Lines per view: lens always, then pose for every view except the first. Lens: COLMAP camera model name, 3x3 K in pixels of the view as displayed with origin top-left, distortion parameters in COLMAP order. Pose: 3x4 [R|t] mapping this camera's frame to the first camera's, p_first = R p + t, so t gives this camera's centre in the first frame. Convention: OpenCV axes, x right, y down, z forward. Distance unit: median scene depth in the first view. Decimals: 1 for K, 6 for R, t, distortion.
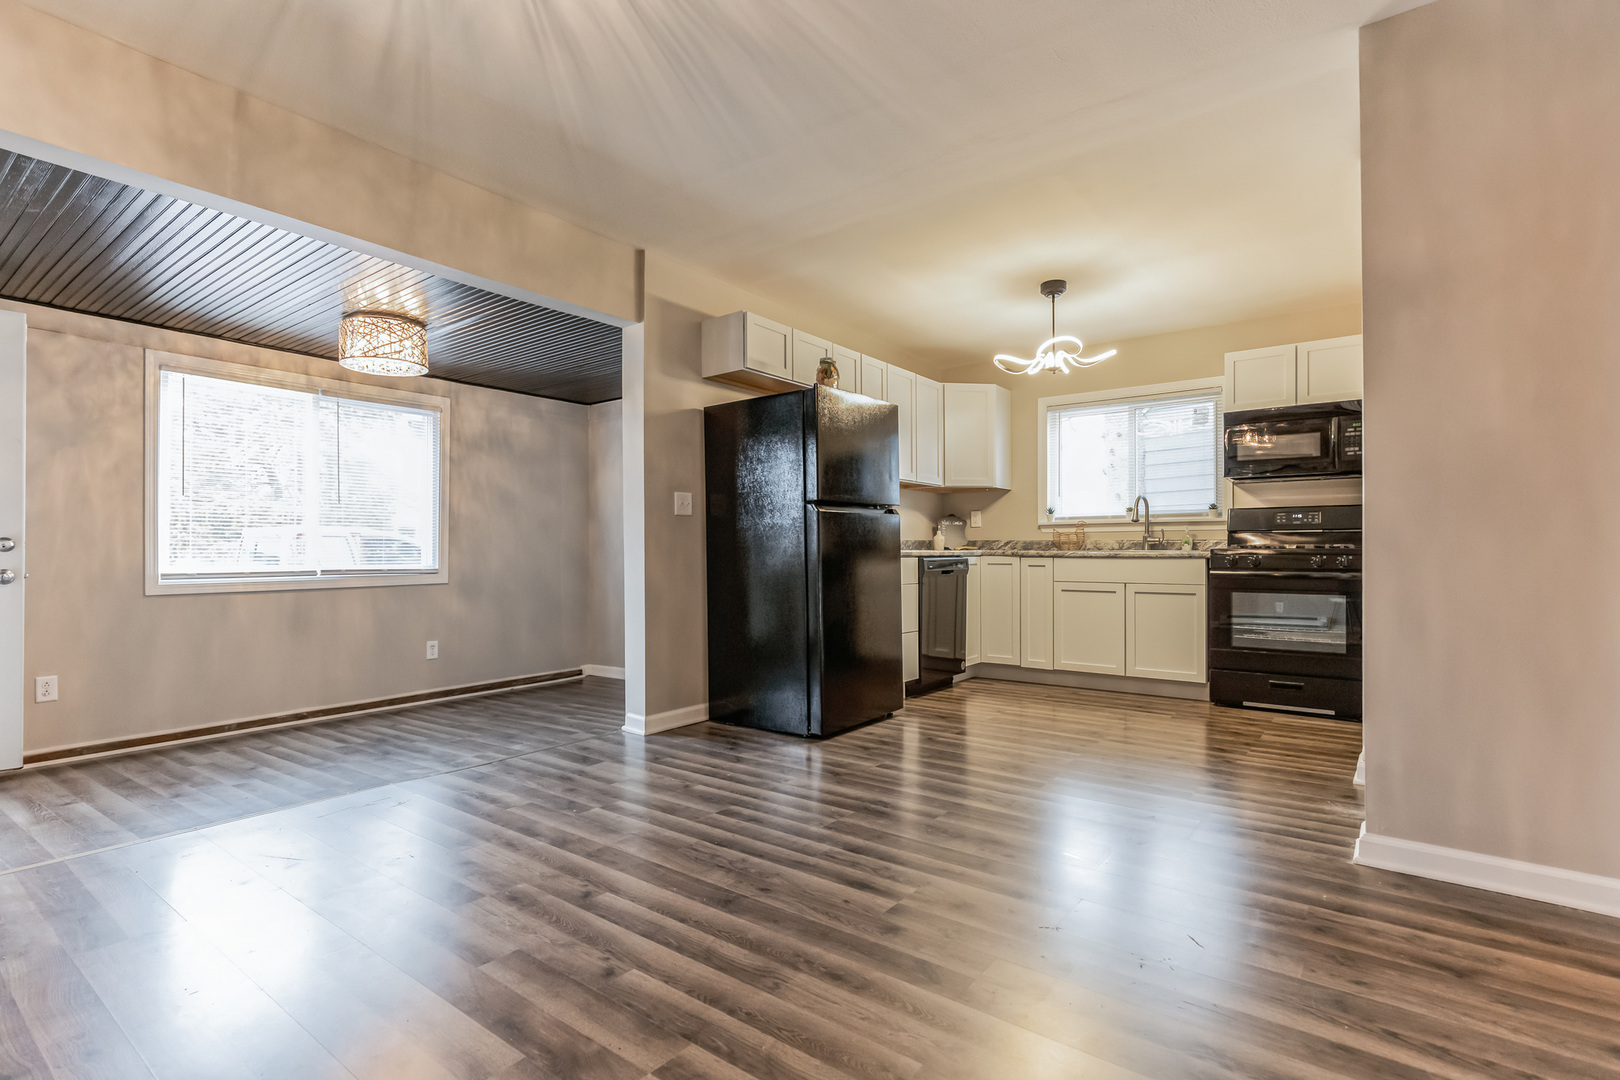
lens RADIAL K [[776.3, 0, 801.4], [0, 776.3, 540.8], [0, 0, 1]] dist [0.000356, -0.000086]
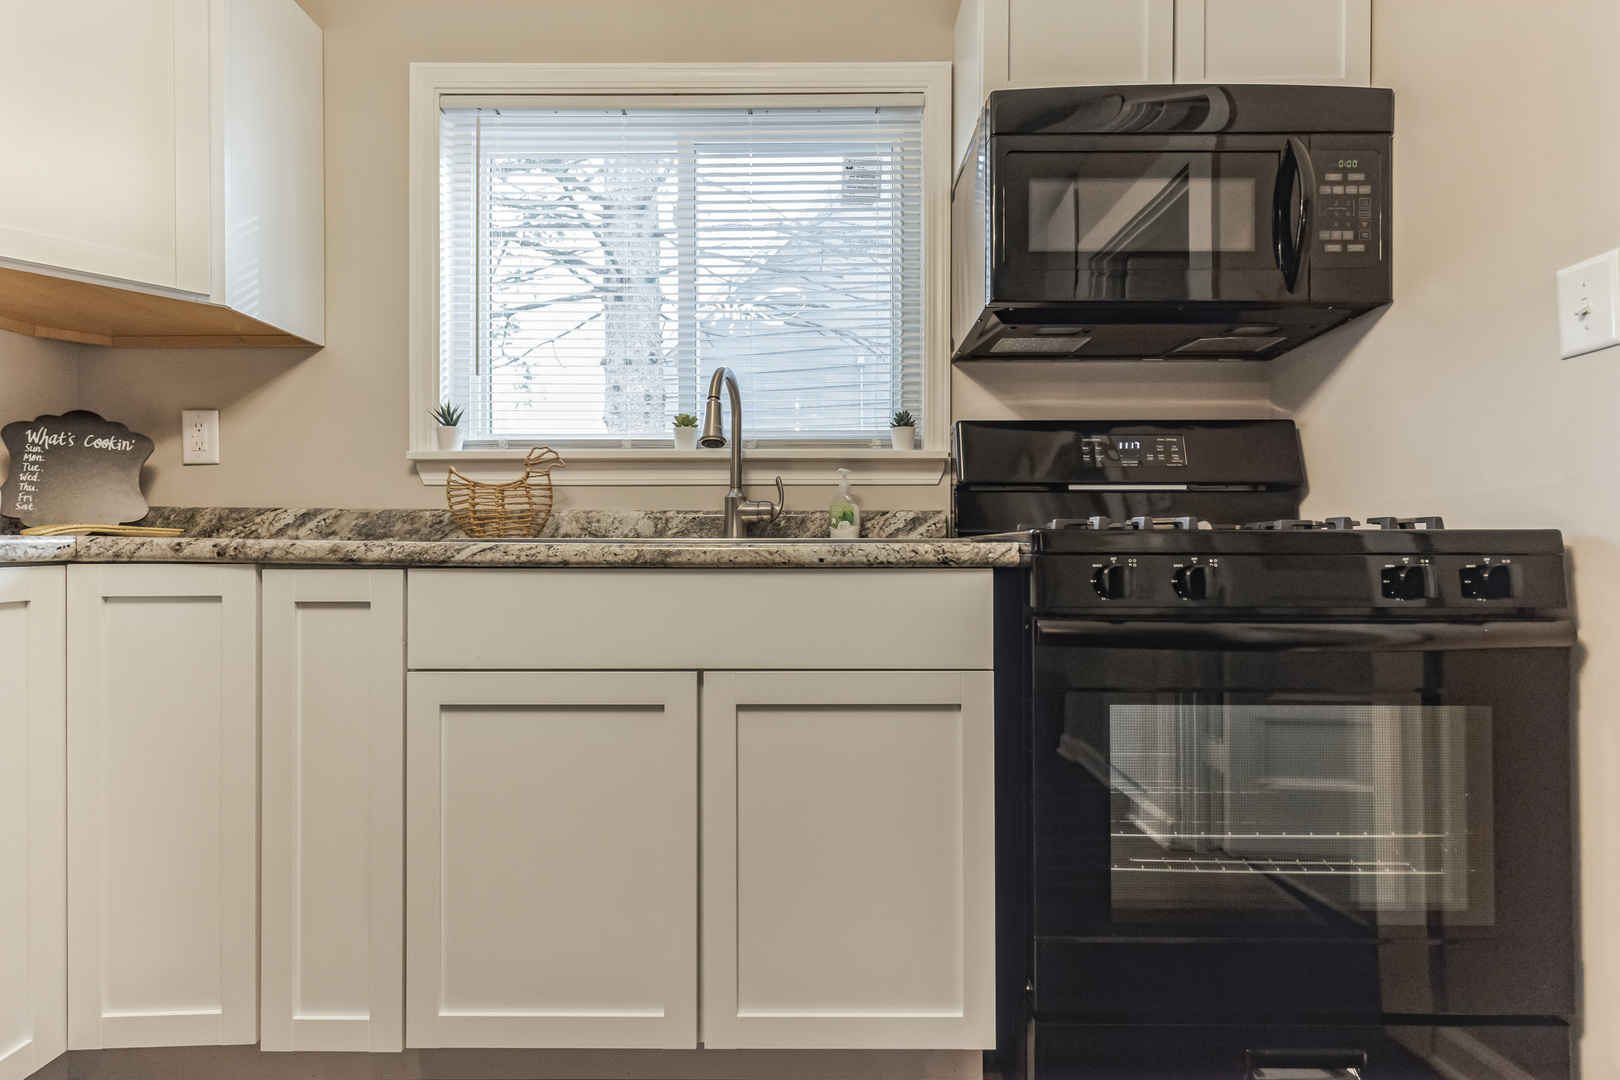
lens RADIAL K [[734.0, 0, 807.4], [0, 734.0, 539.9], [0, 0, 1]] dist [0.004704, -0.000566]
pose [[0.797067, 0.006137, 0.603859, 0.279126], [-0.008193, 0.999966, 0.000653, 0.011615], [-0.603835, -0.005468, 0.797091, 0.730462]]
